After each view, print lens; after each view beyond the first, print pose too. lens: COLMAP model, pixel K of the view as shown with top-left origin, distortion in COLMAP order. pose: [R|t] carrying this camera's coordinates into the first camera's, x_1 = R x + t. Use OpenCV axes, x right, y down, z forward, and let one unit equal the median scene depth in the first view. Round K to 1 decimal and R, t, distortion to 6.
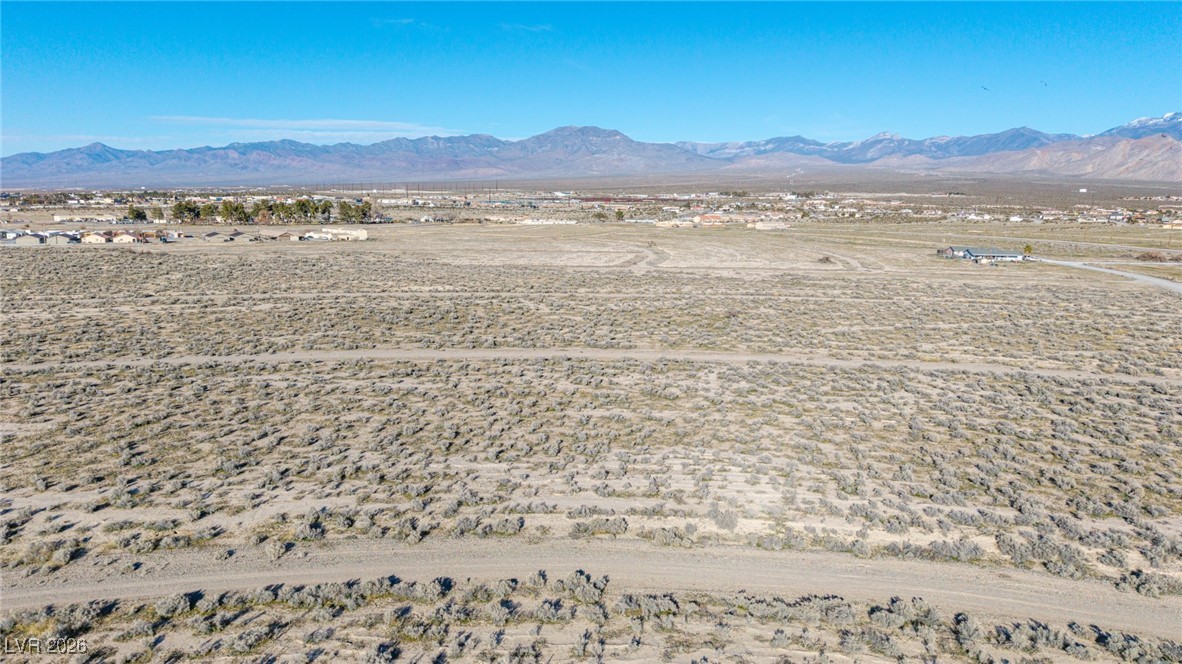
lens RADIAL K [[792.3, 0, 586.8], [0, 792.3, 352.1], [0, 0, 1]] dist [0.037466, -0.035836]
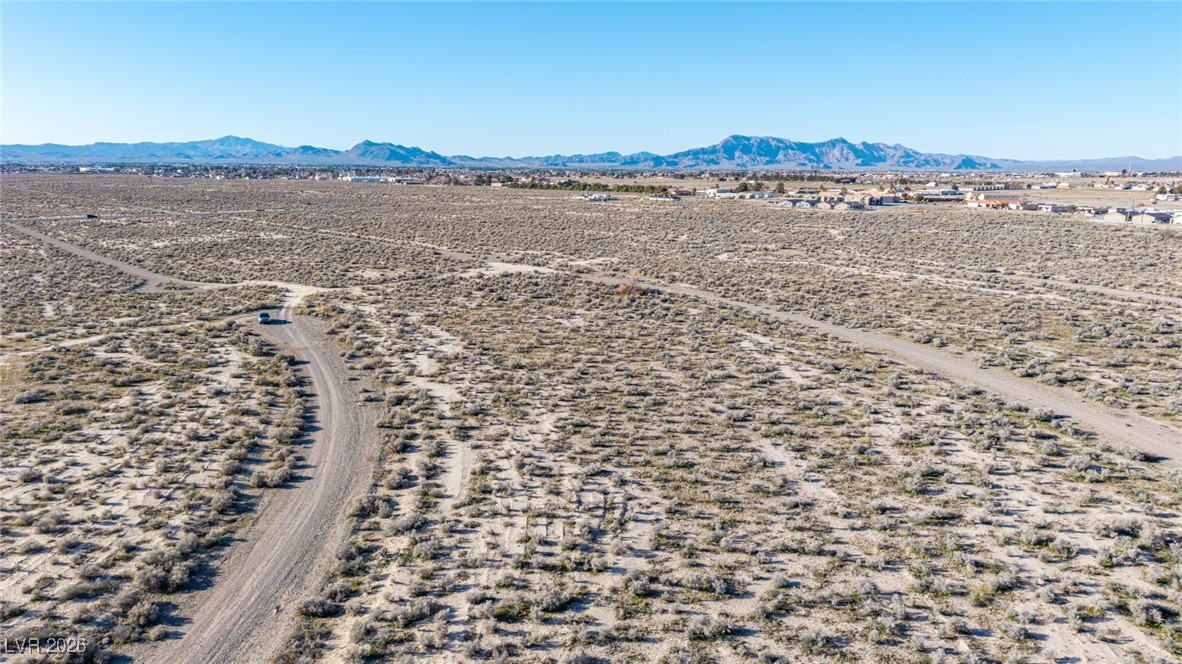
lens RADIAL K [[784.7, 0, 588.8], [0, 784.7, 333.9], [0, 0, 1]] dist [0.036734, -0.036550]
pose [[0.183249, 0.198873, -0.962740, 0.676385], [-0.193442, 0.967472, 0.163030, -0.119392], [0.963846, 0.156359, 0.215759, 0.651735]]
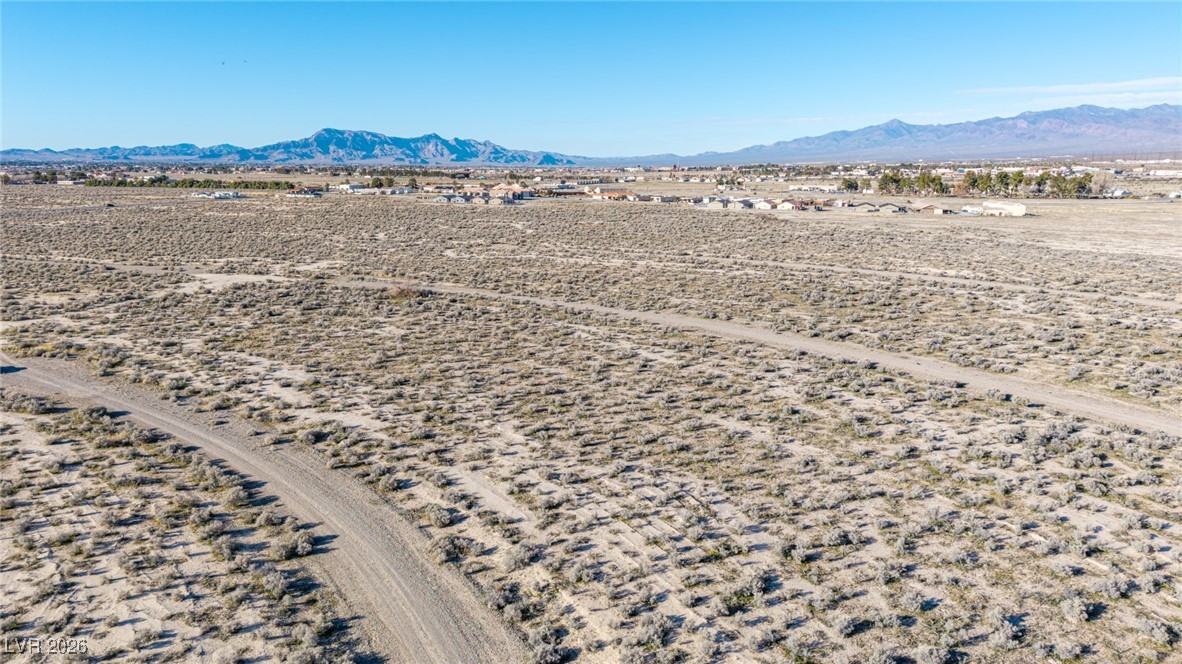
lens RADIAL K [[784.7, 0, 588.8], [0, 784.7, 333.9], [0, 0, 1]] dist [0.036734, -0.036550]
pose [[0.625124, 0.161532, -0.763627, 0.536265], [-0.150799, 0.984913, 0.084893, -0.064976], [0.765819, 0.062086, 0.640052, 0.345635]]
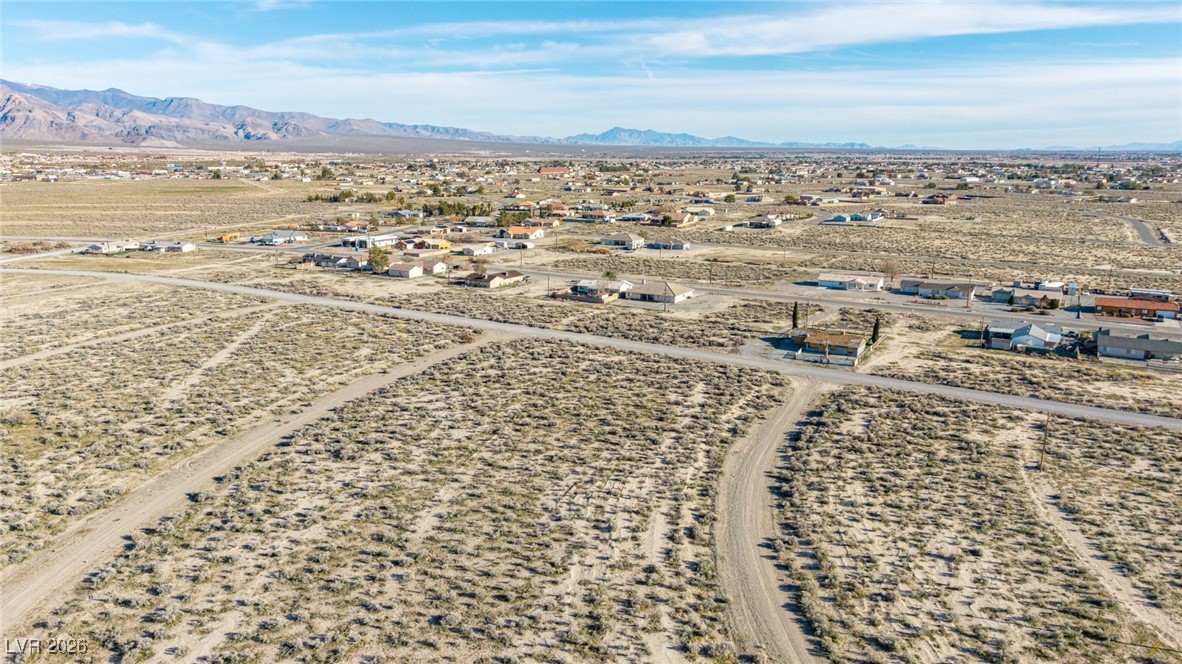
lens RADIAL K [[792.3, 0, 586.8], [0, 792.3, 352.1], [0, 0, 1]] dist [0.037466, -0.035836]
pose [[0.086436, -0.253373, 0.963499, -0.909642], [0.190238, 0.953521, 0.233683, -0.337399], [-0.977926, 0.163096, 0.130620, 0.626225]]
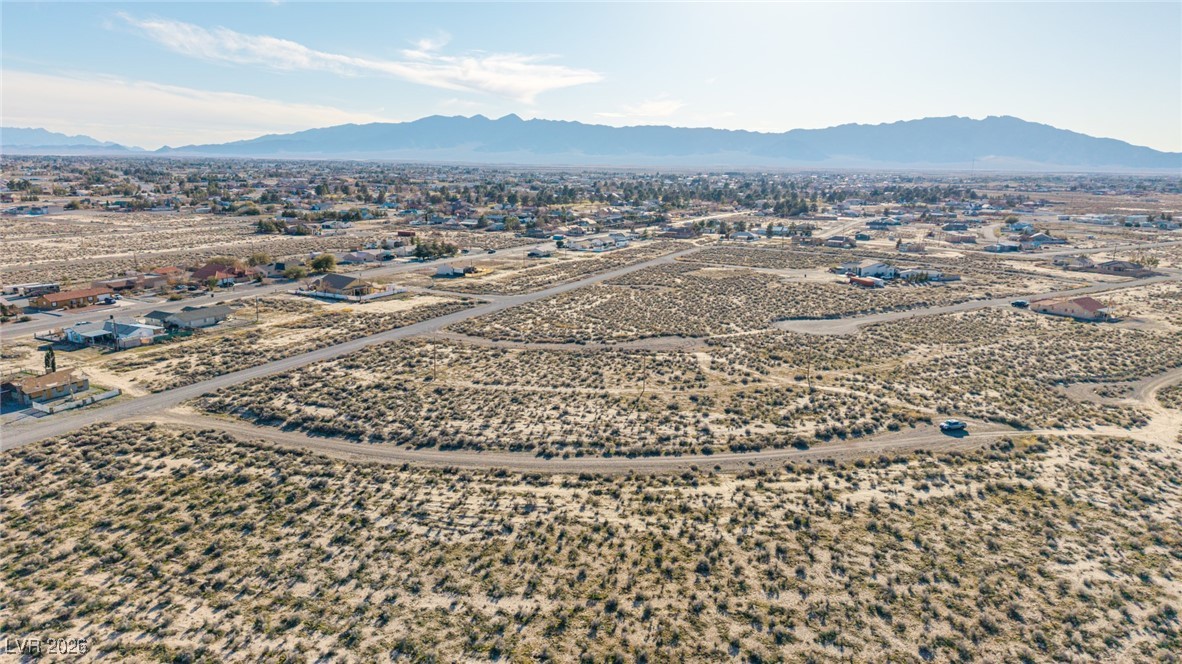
lens RADIAL K [[784.7, 0, 588.8], [0, 784.7, 333.9], [0, 0, 1]] dist [0.036734, -0.036550]
pose [[-0.999621, -0.021880, -0.016705, -0.044829], [-0.026715, 0.917413, 0.397039, -0.530590], [0.006638, 0.397335, -0.917650, 1.667907]]
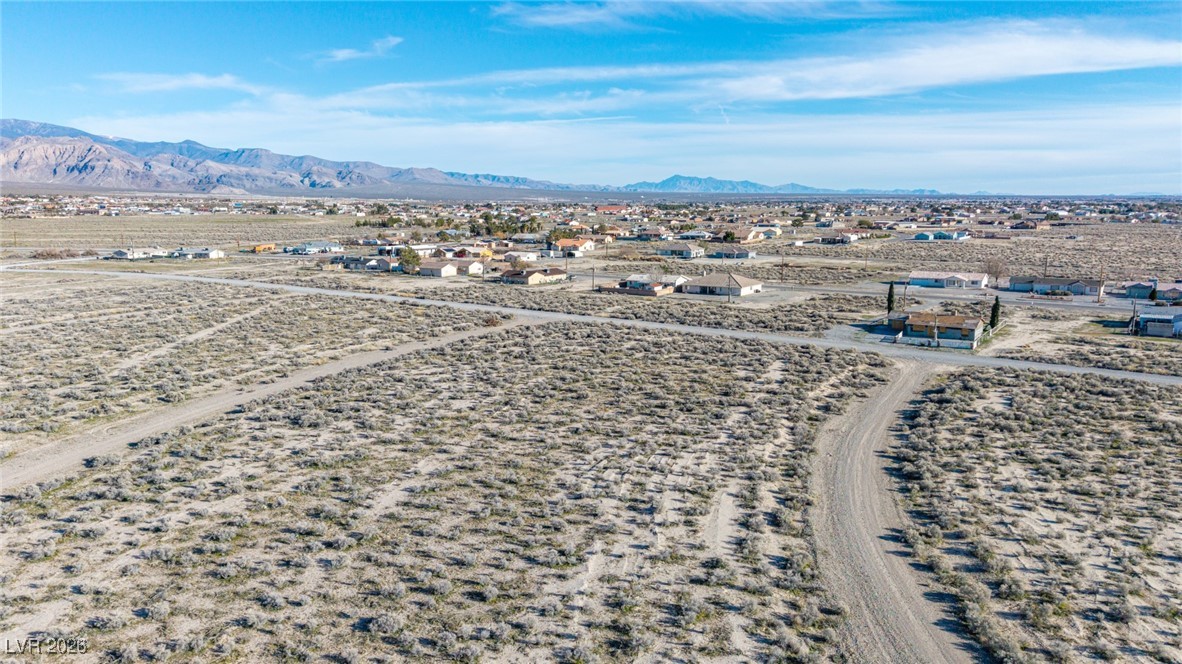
lens RADIAL K [[809.9, 0, 588.3], [0, 809.9, 346.0], [0, 0, 1]] dist [0.027777, -0.019851]
pose [[0.156288, -0.184826, 0.970265, -0.649987], [0.191993, 0.969284, 0.153713, -0.135538], [-0.968872, 0.162261, 0.186973, 0.666341]]
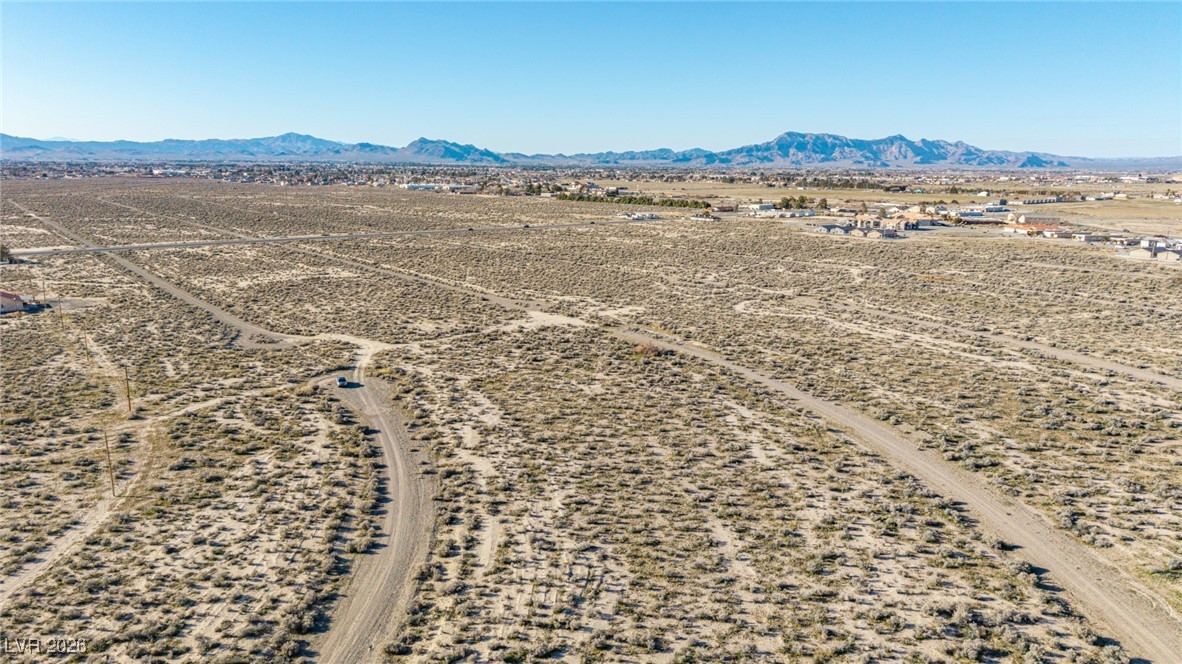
lens RADIAL K [[784.7, 0, 588.8], [0, 784.7, 333.9], [0, 0, 1]] dist [0.036734, -0.036550]
pose [[0.119492, 0.205651, -0.971303, 0.920701], [-0.197535, 0.963678, 0.179735, -0.317120], [0.972986, 0.170389, 0.155775, 0.633585]]
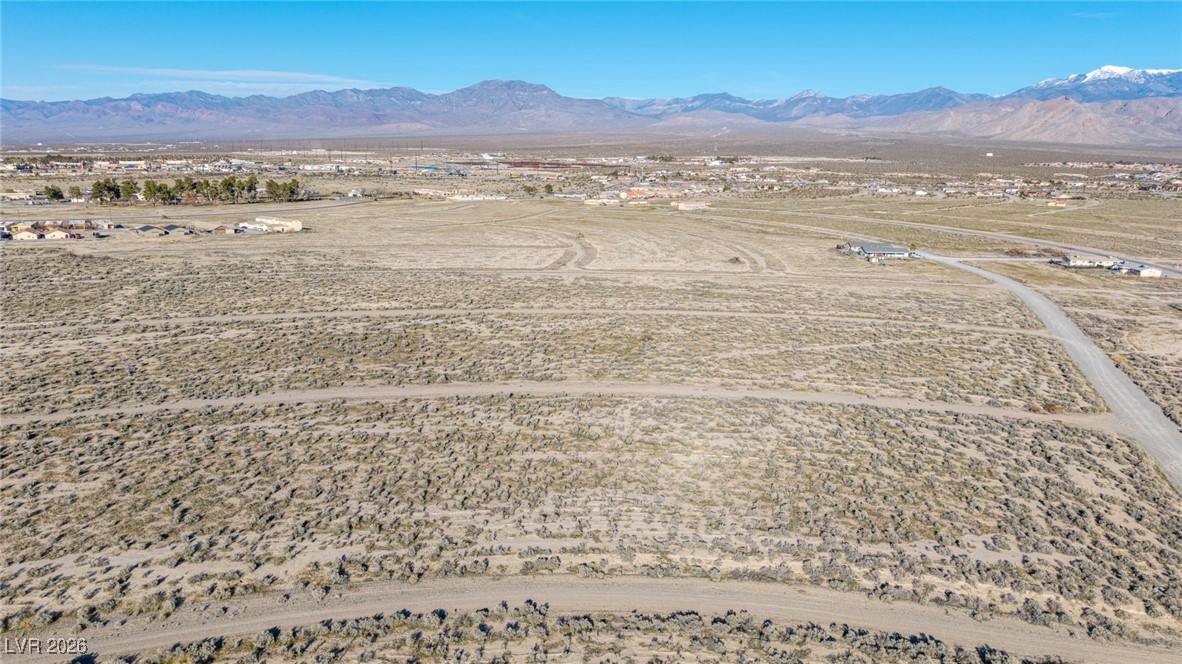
lens RADIAL K [[792.3, 0, 586.8], [0, 792.3, 352.1], [0, 0, 1]] dist [0.037466, -0.035836]
pose [[0.996085, -0.016539, 0.086840, -0.013715], [0.012058, 0.998581, 0.051879, -0.159647], [-0.087575, -0.050629, 0.994871, -0.286384]]
